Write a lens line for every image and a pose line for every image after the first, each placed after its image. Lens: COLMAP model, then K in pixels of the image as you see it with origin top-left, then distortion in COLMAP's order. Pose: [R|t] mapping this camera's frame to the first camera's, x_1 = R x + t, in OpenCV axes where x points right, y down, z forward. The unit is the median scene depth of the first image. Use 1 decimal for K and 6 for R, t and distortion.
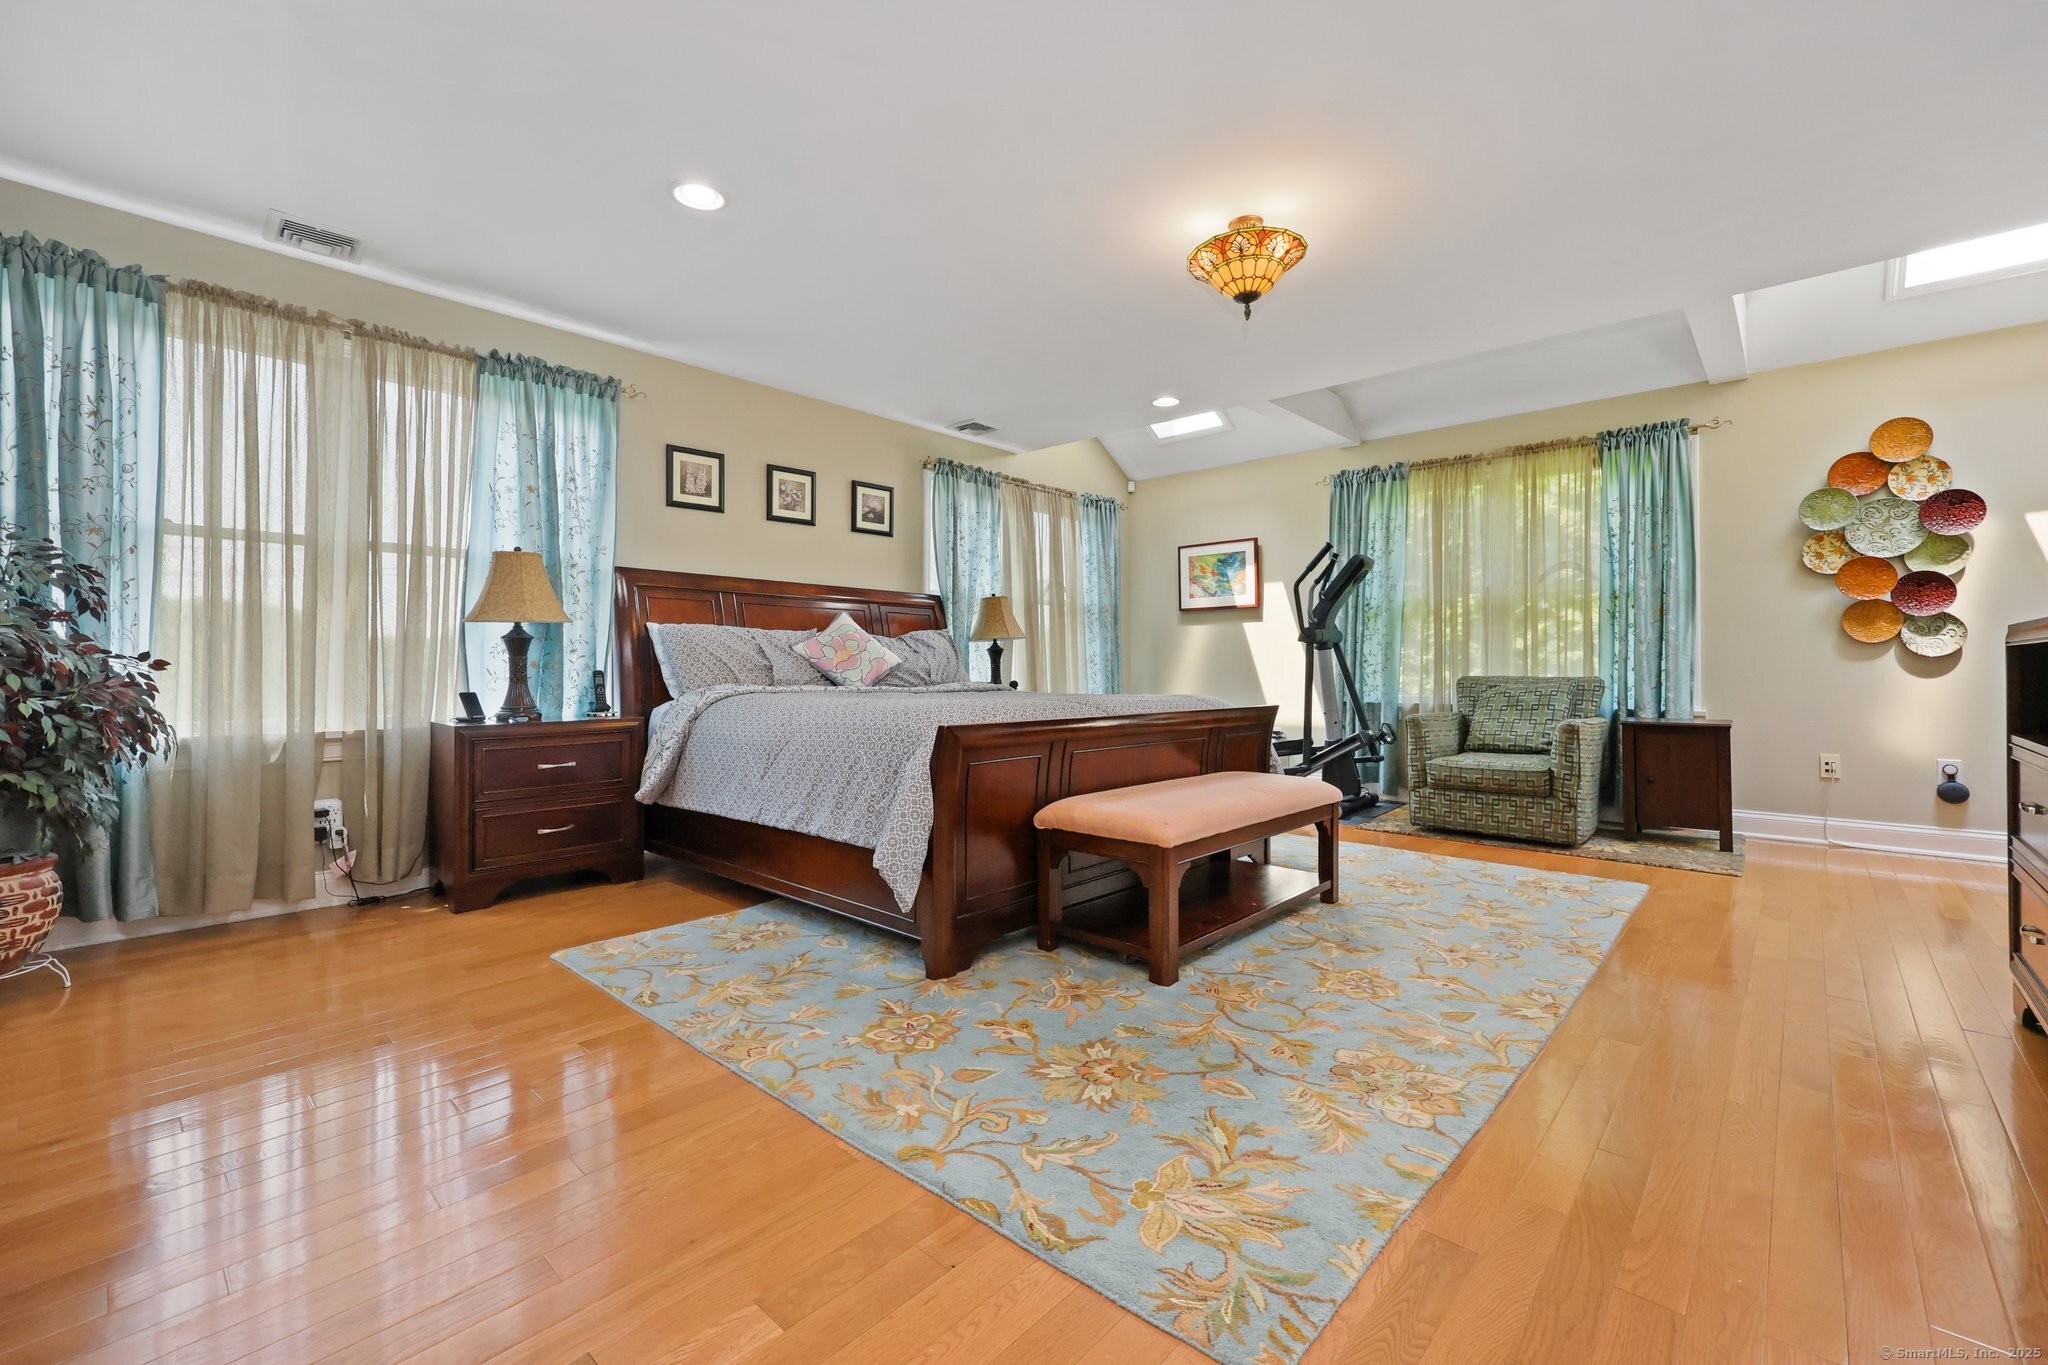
lens RADIAL K [[829.7, 0, 1021.8], [0, 829.7, 670.7], [0, 0, 1]] dist [0.002224, -0.000213]
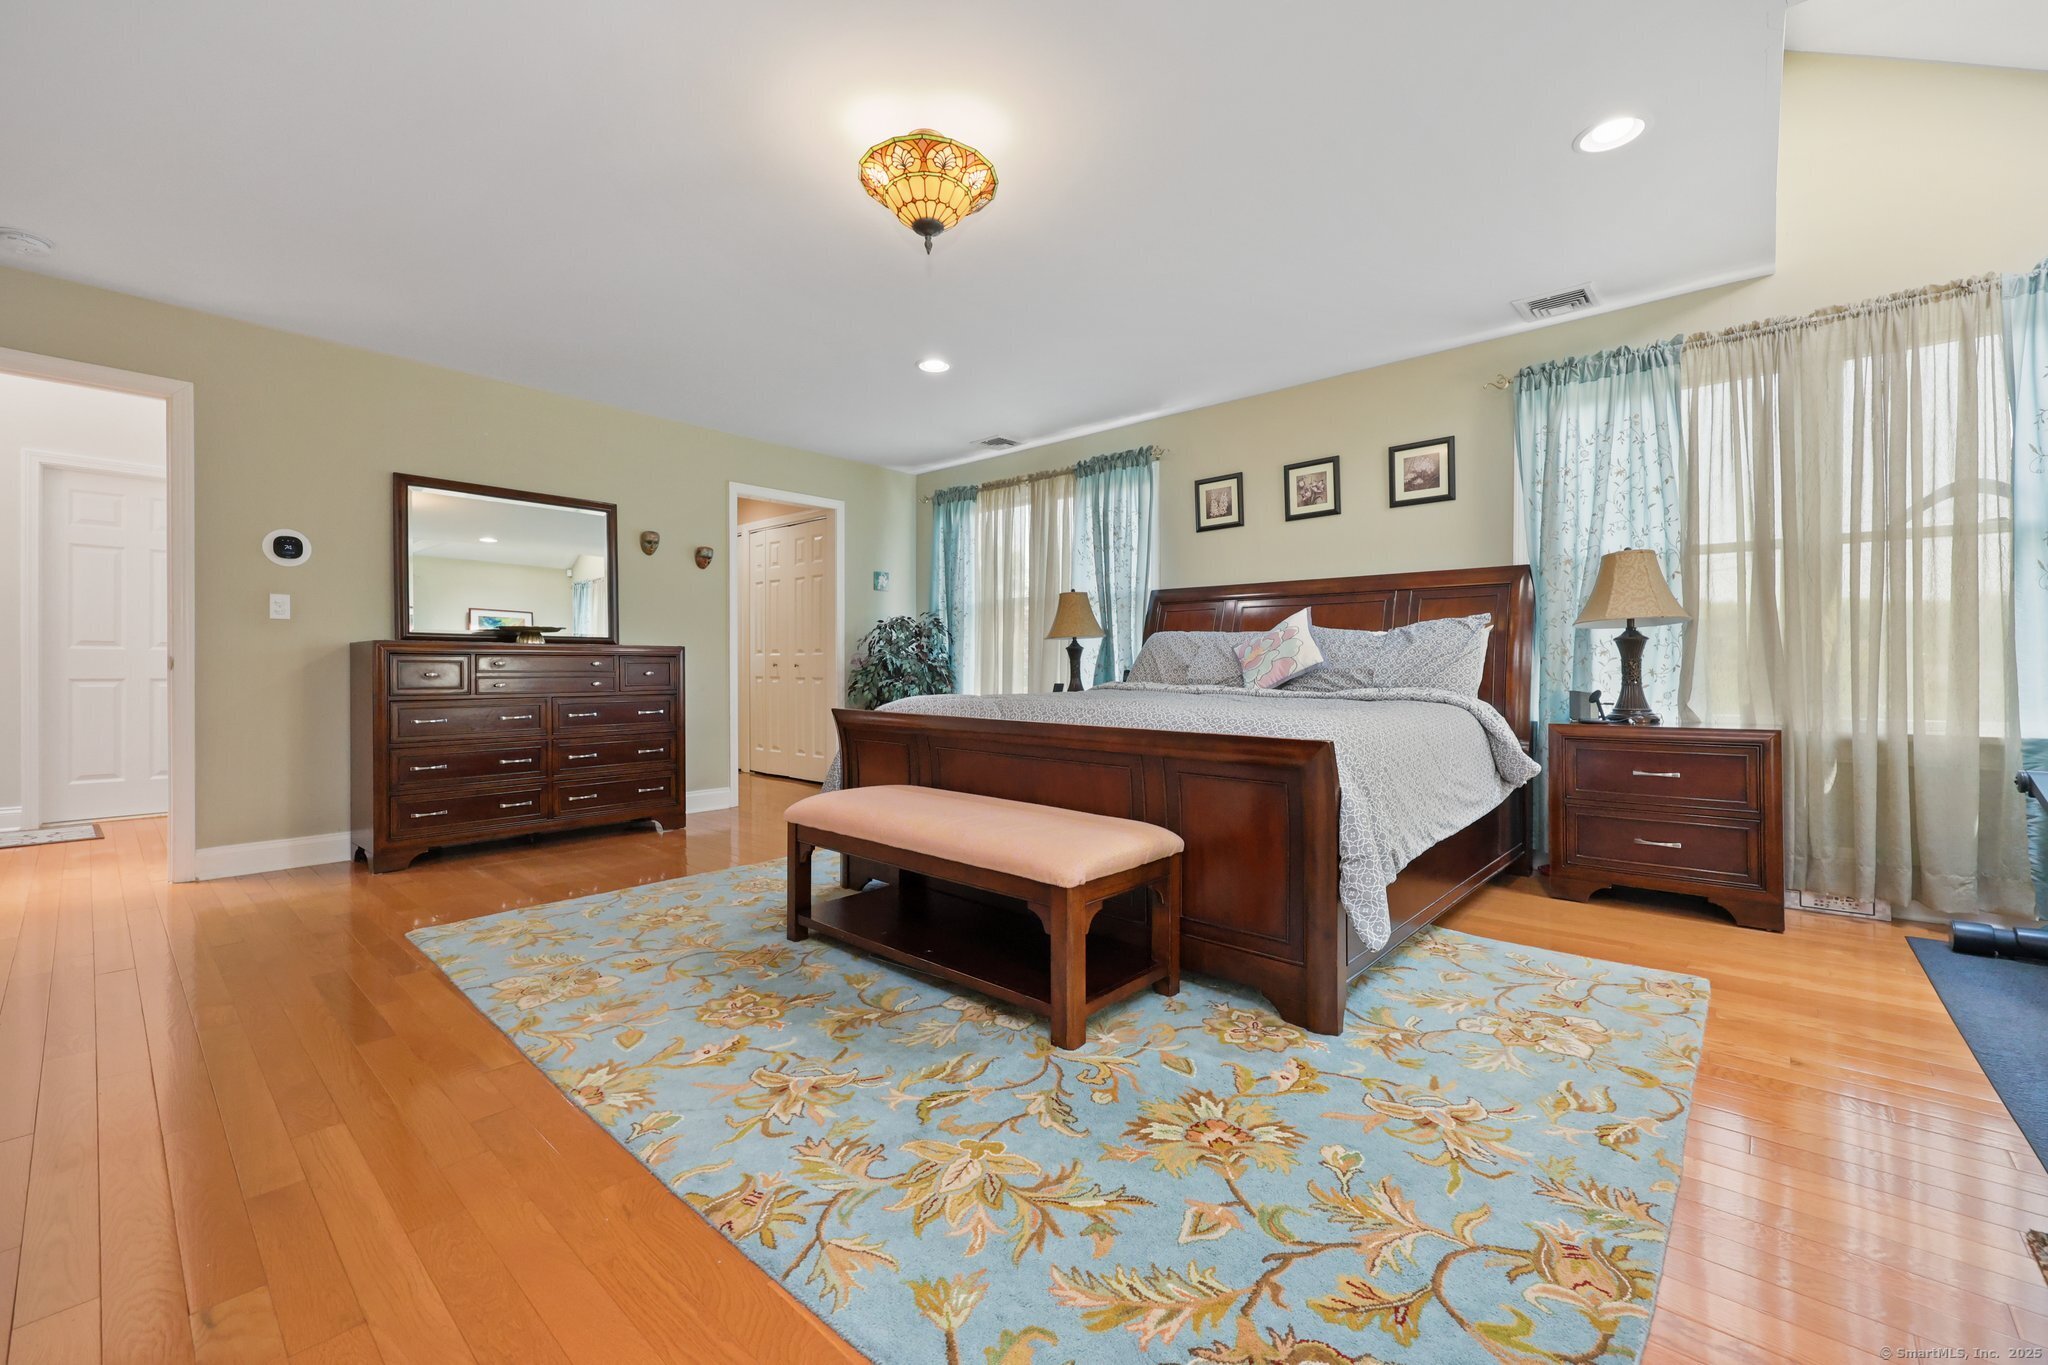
lens RADIAL K [[829.7, 0, 1020.9], [0, 829.7, 669.2], [0, 0, 1]] dist [0.002224, -0.000213]
pose [[0.023492, -0.002538, -0.999721, 0.898781], [-0.010163, 0.999945, -0.002777, 0.002534], [0.999672, 0.010225, 0.023465, 0.867653]]
